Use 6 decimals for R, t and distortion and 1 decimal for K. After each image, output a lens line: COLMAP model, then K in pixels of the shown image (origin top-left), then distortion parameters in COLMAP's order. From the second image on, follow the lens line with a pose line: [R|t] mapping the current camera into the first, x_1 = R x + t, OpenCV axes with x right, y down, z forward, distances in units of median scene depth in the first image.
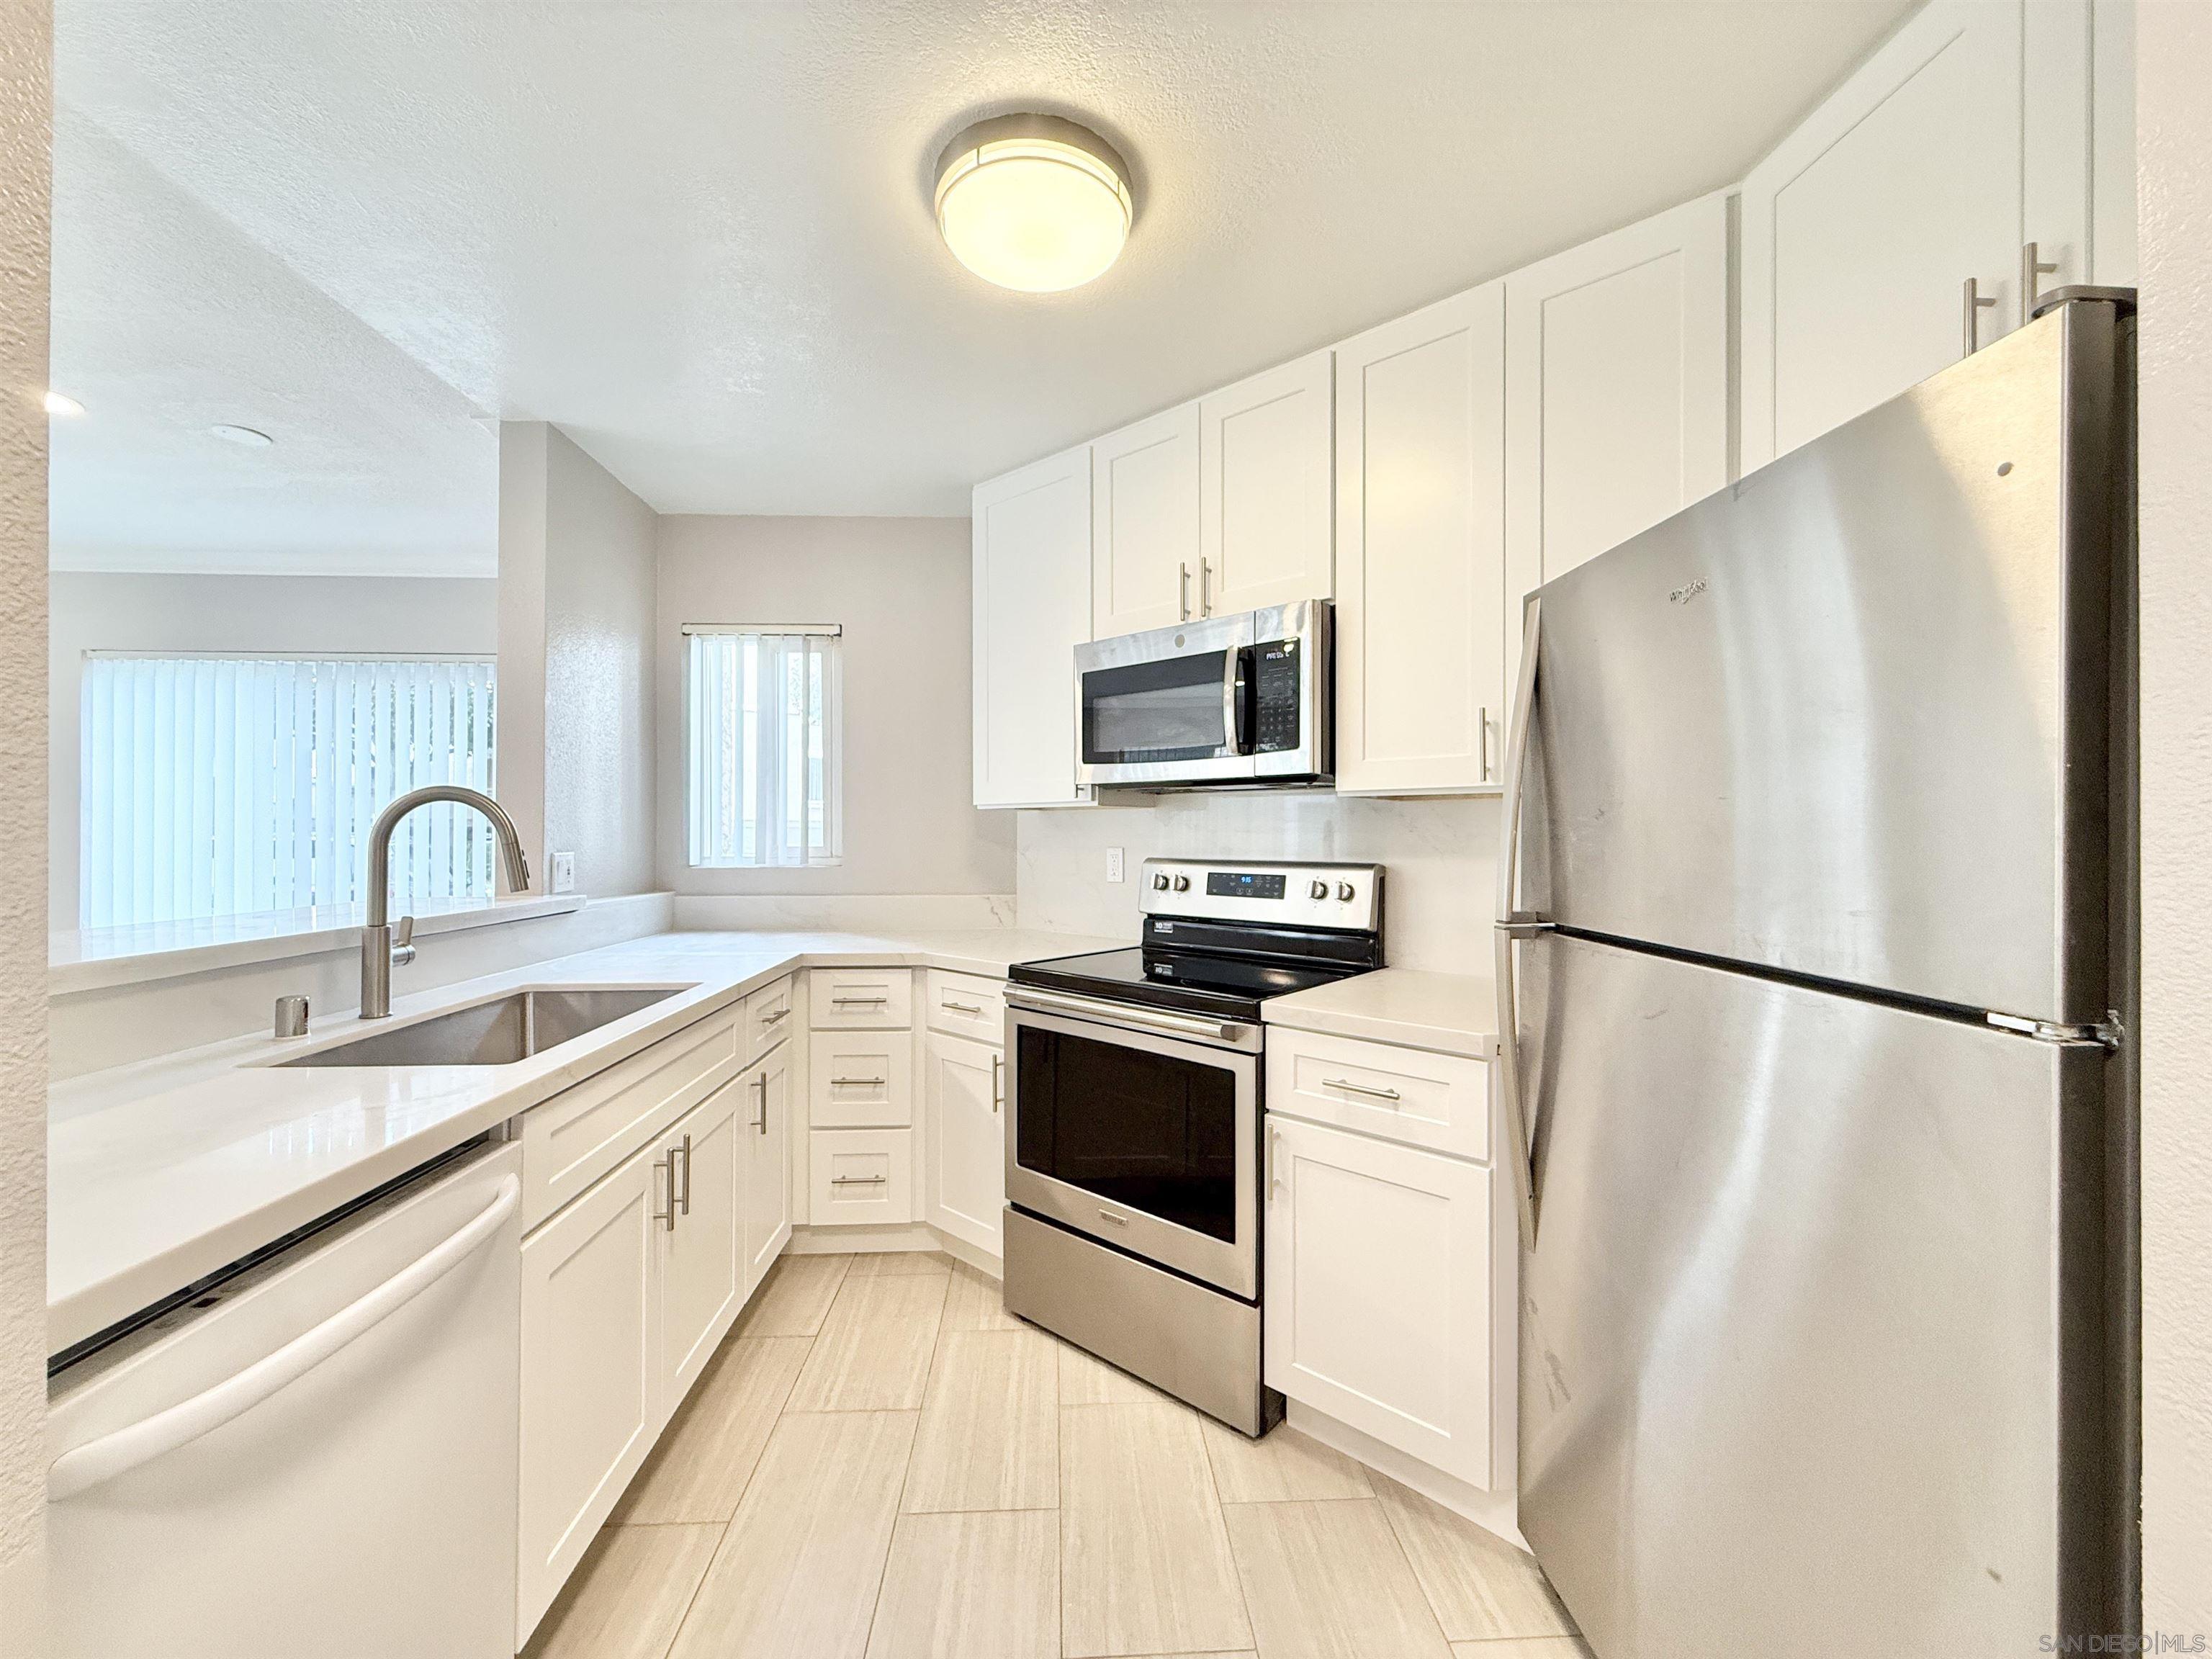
lens RADIAL K [[881.8, 0, 1101.7], [0, 881.8, 832.2], [0, 0, 1]] dist [-0.000856, -0.000149]
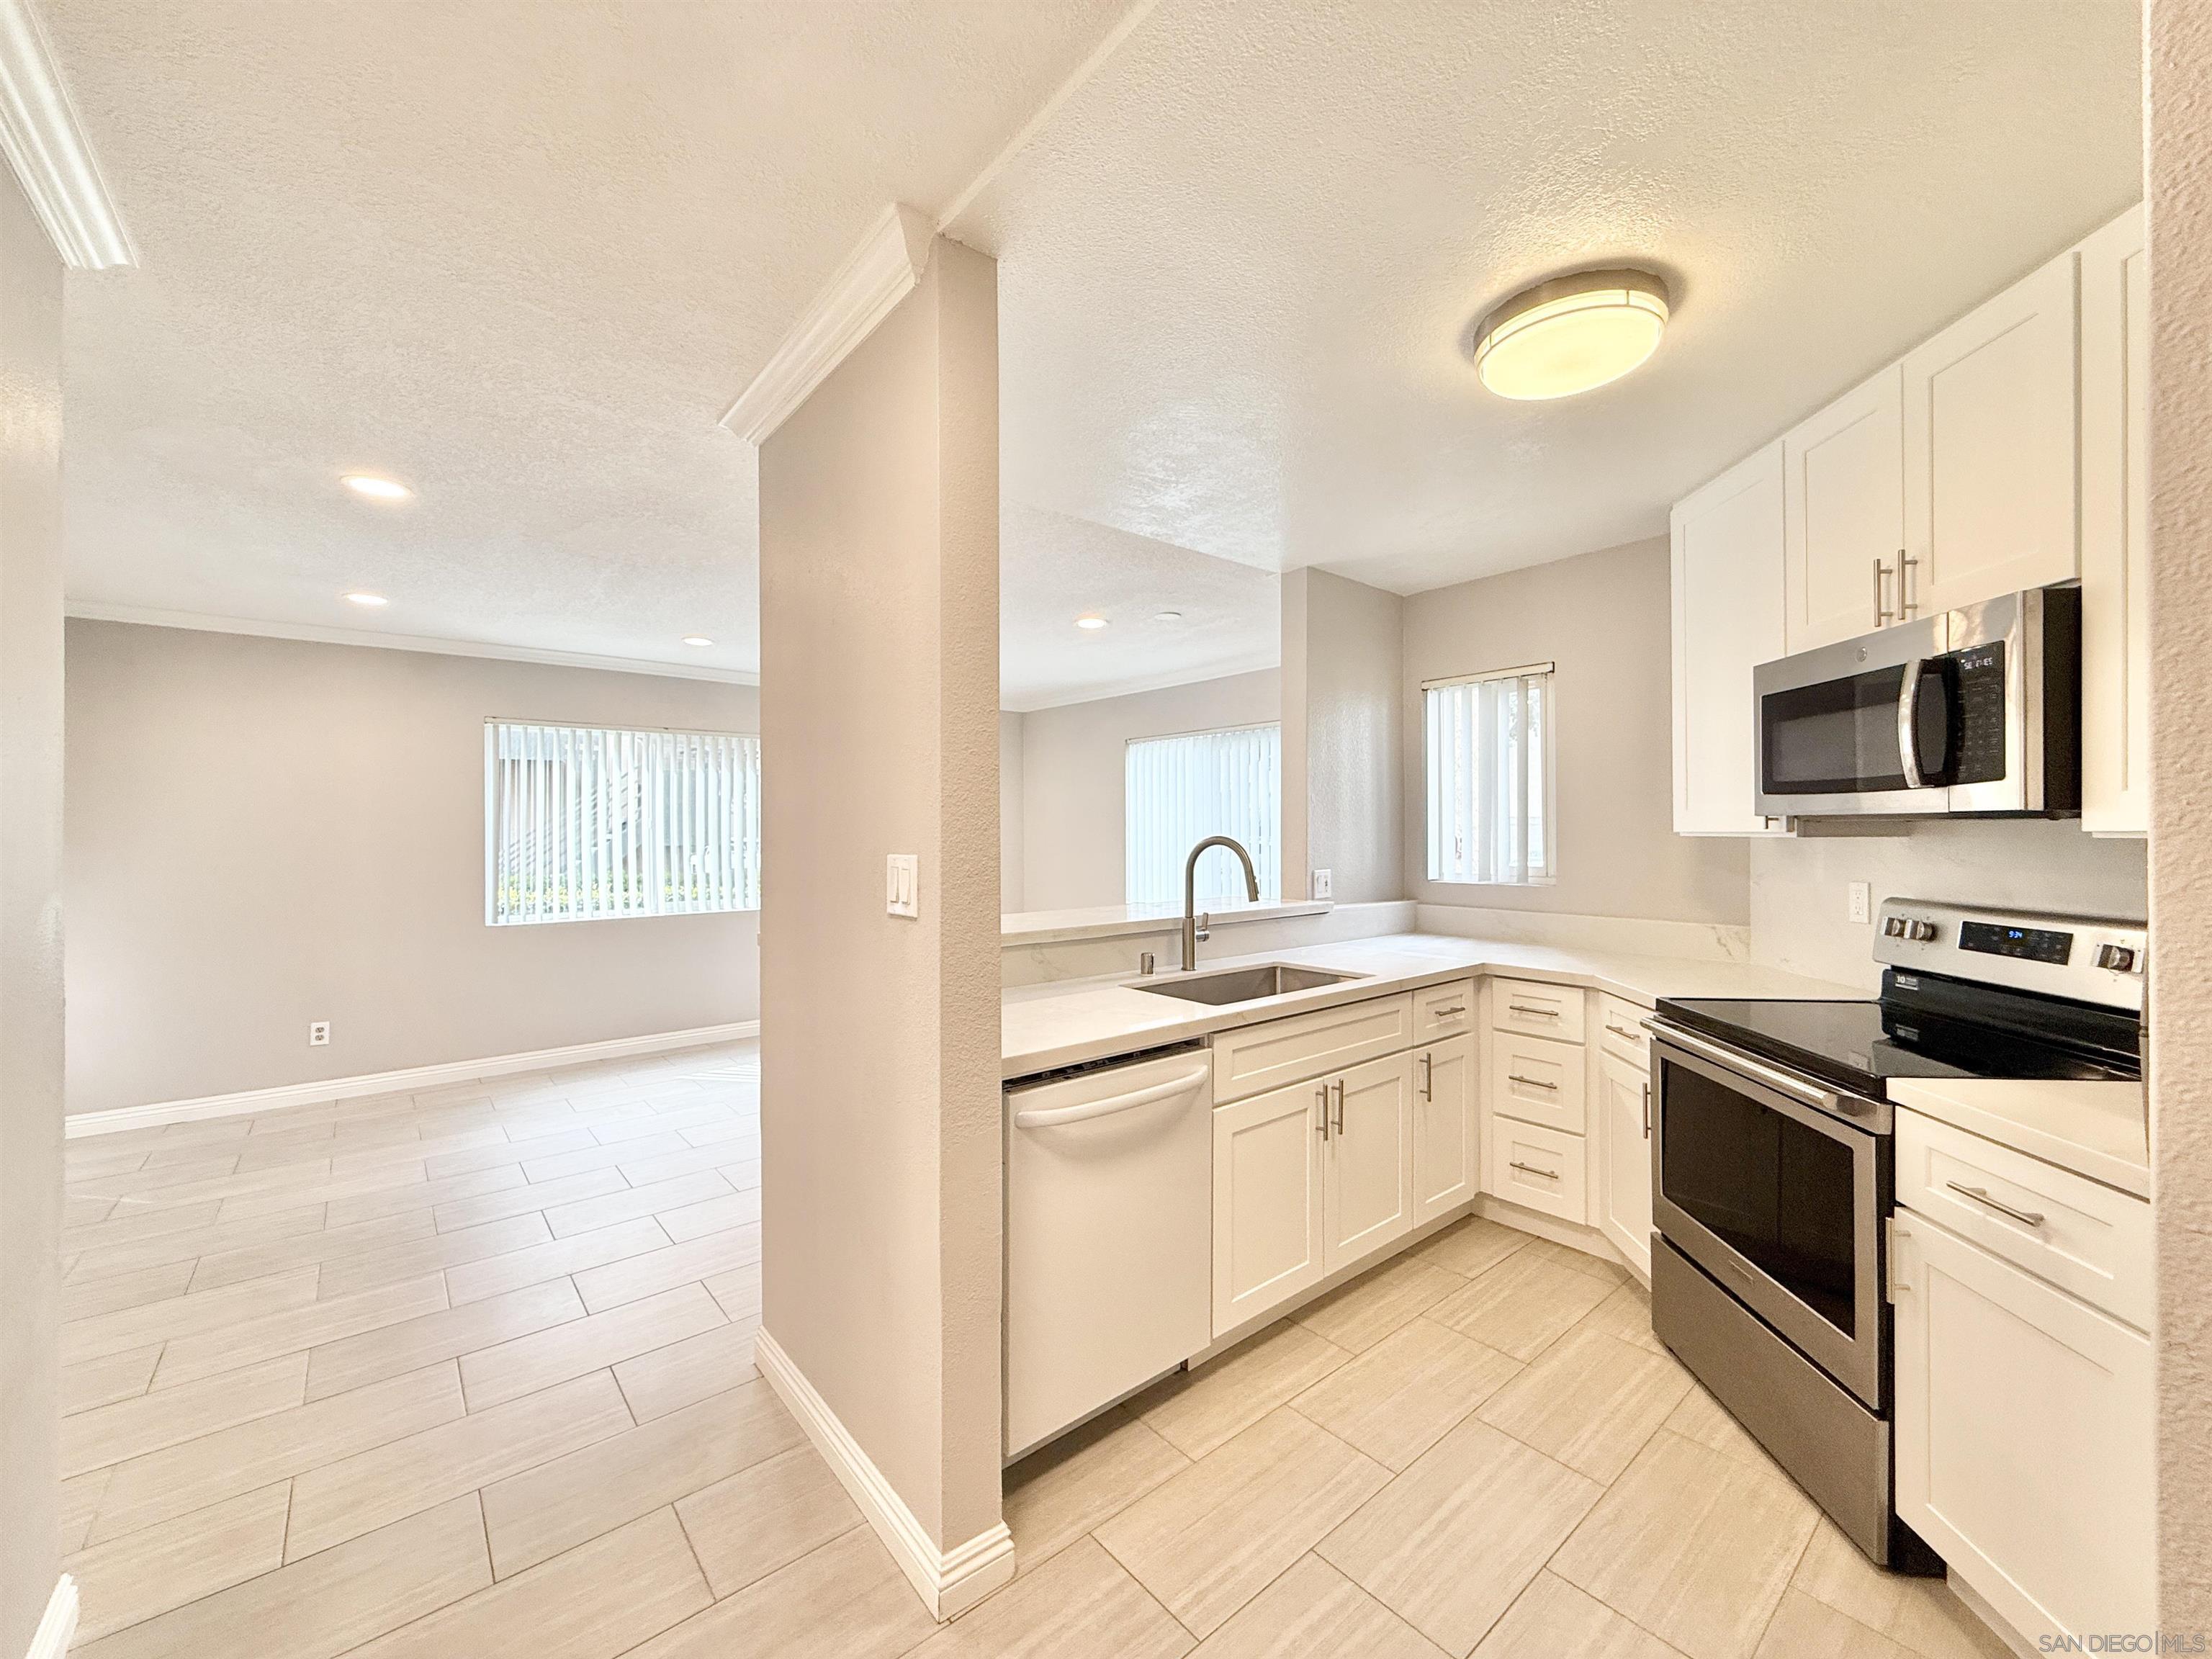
lens RADIAL K [[881.8, 0, 1101.7], [0, 881.8, 832.2], [0, 0, 1]] dist [-0.000856, -0.000149]
pose [[0.595499, -0.001506, -0.803355, 0.330657], [0.007280, 0.999967, 0.003522, -0.048431], [0.803323, -0.007945, 0.595490, -0.118884]]
